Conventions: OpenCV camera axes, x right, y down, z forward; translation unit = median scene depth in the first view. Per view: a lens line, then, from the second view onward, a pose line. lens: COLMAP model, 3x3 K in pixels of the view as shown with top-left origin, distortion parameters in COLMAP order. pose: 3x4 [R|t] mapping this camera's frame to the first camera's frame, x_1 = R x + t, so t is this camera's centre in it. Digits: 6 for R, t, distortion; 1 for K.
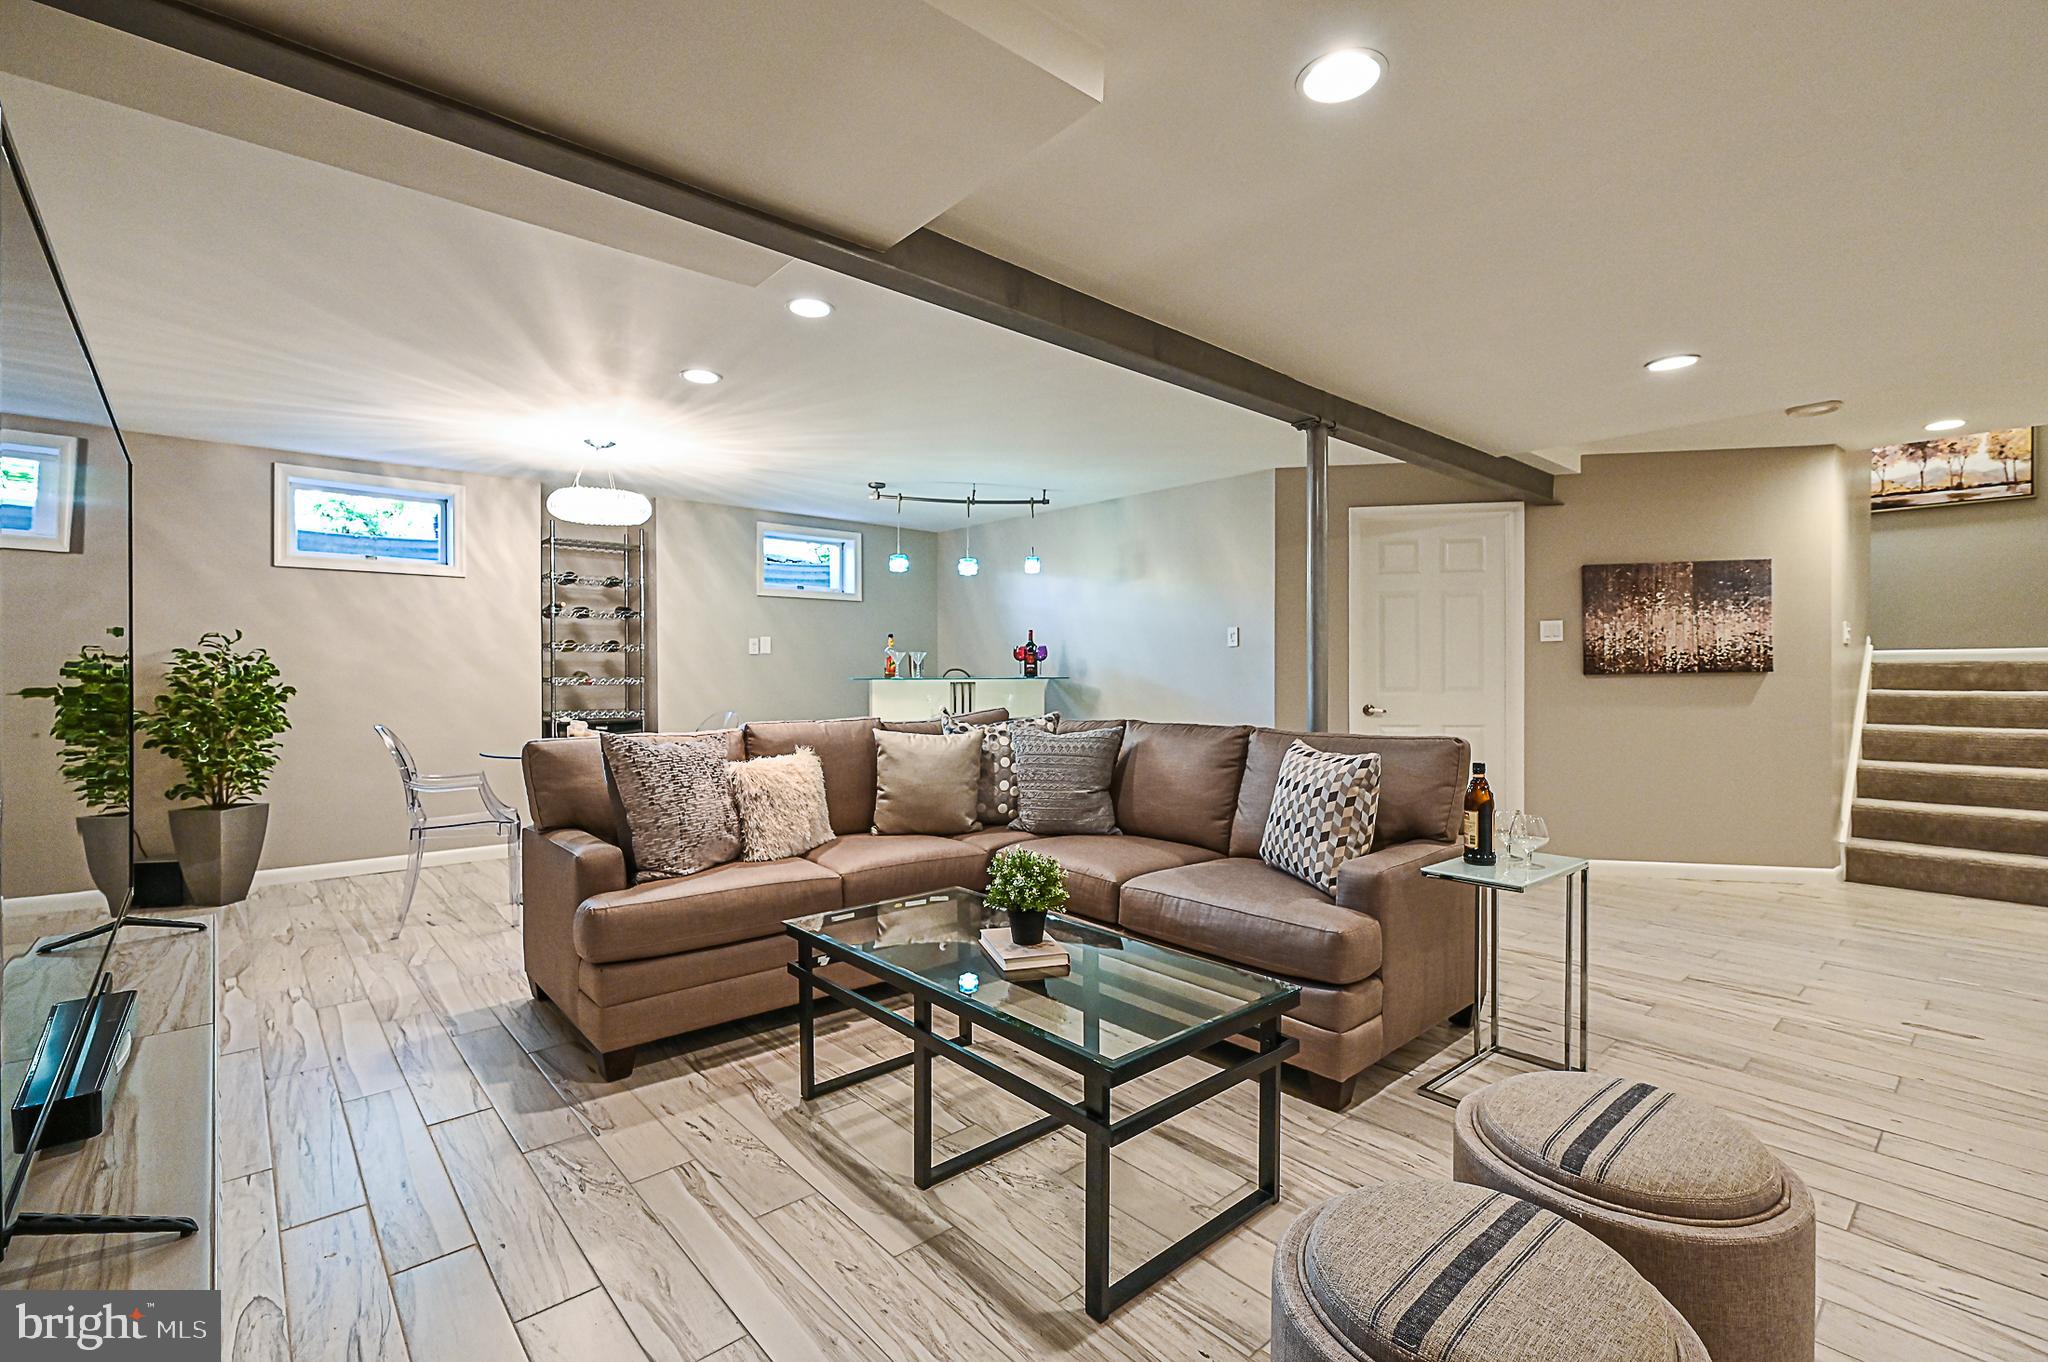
lens RADIAL K [[901.0, 0, 1024.0], [0, 901.0, 681.0], [0, 0, 1]] dist [-0.000927, 0.000168]
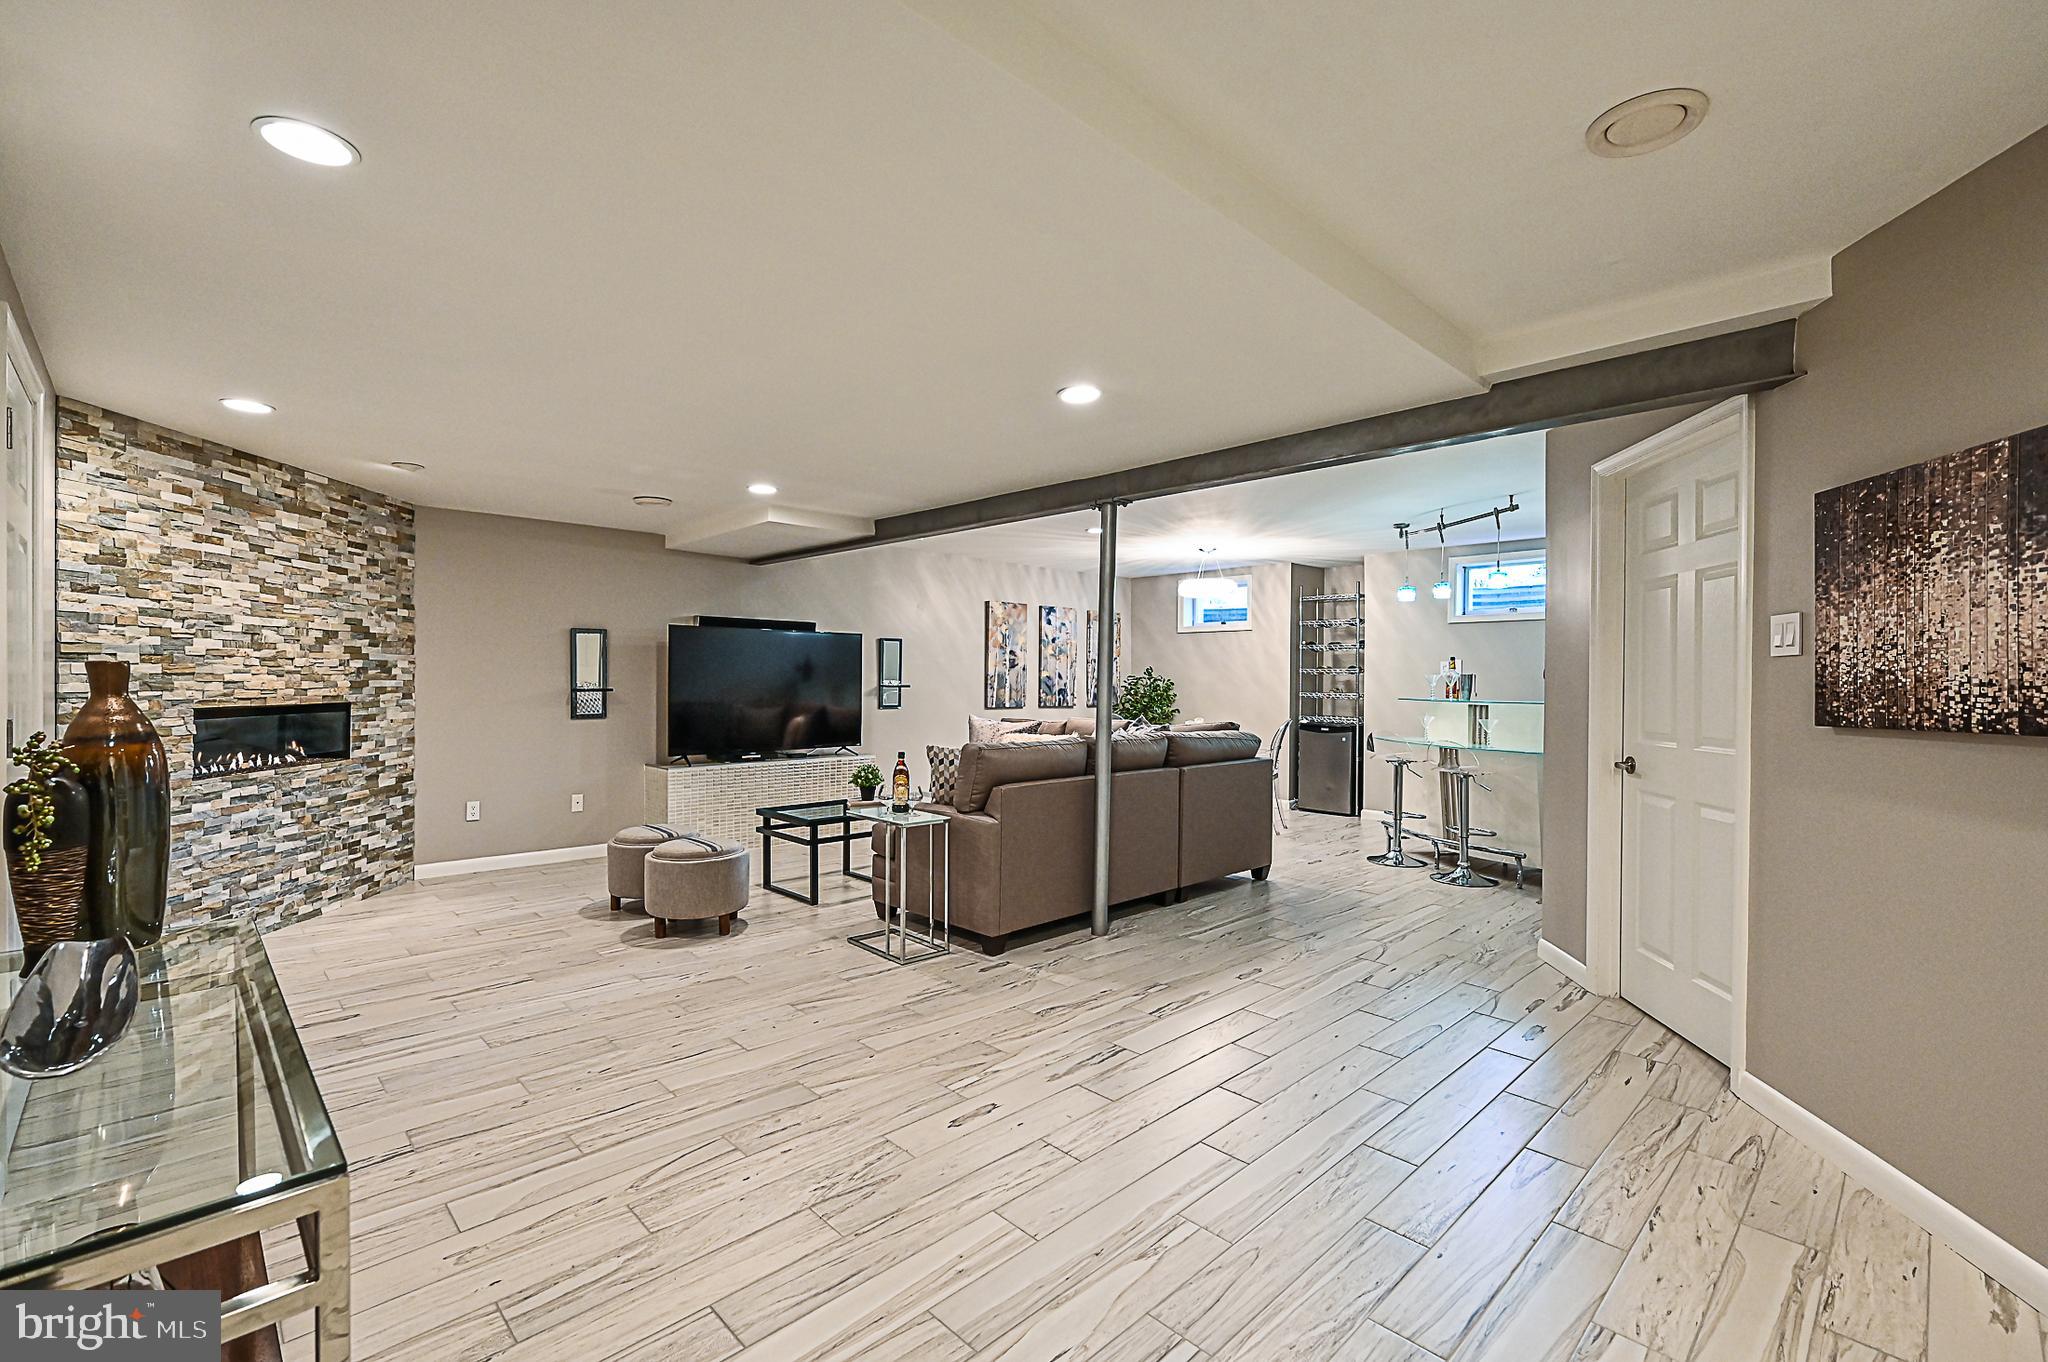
lens RADIAL K [[901.0, 0, 1024.0], [0, 901.0, 681.0], [0, 0, 1]] dist [-0.000927, 0.000168]
pose [[0.041881, 0.005052, -0.999110, 0.977154], [-0.016199, 0.999859, 0.004377, -0.023507], [0.998991, 0.016001, 0.041957, 0.514673]]
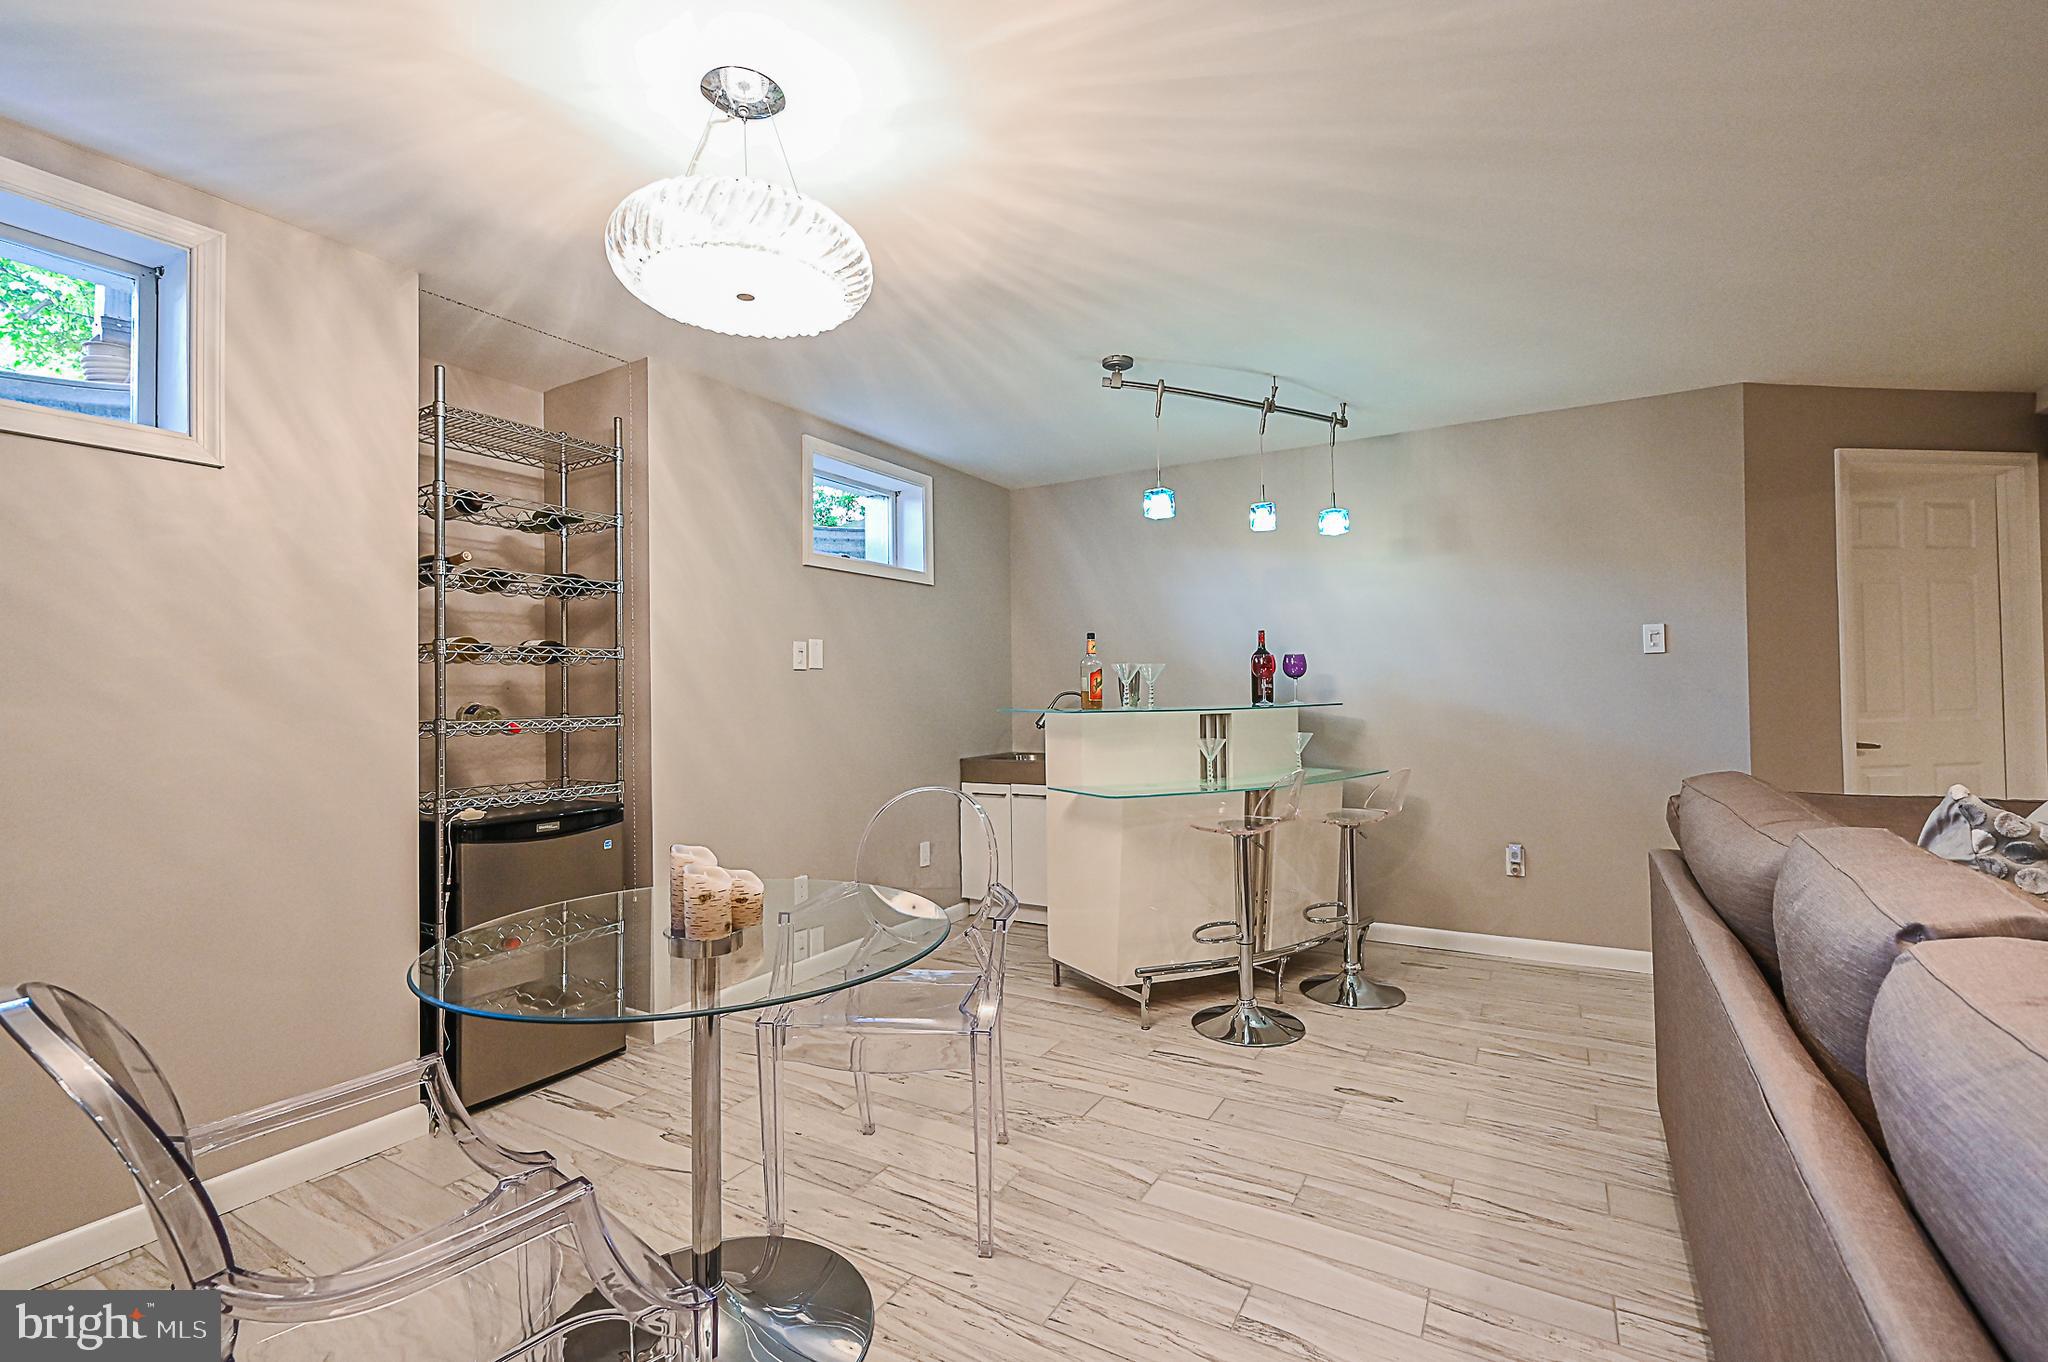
lens RADIAL K [[873.5, 0, 1024.0], [0, 873.5, 681.0], [0, 0, 1]] dist [0.003622, 0.000197]
pose [[0.952468, -0.007285, 0.304552, -0.402707], [0.014708, 0.999648, -0.022087, -0.010574], [-0.304284, 0.025516, 0.952239, 0.533049]]
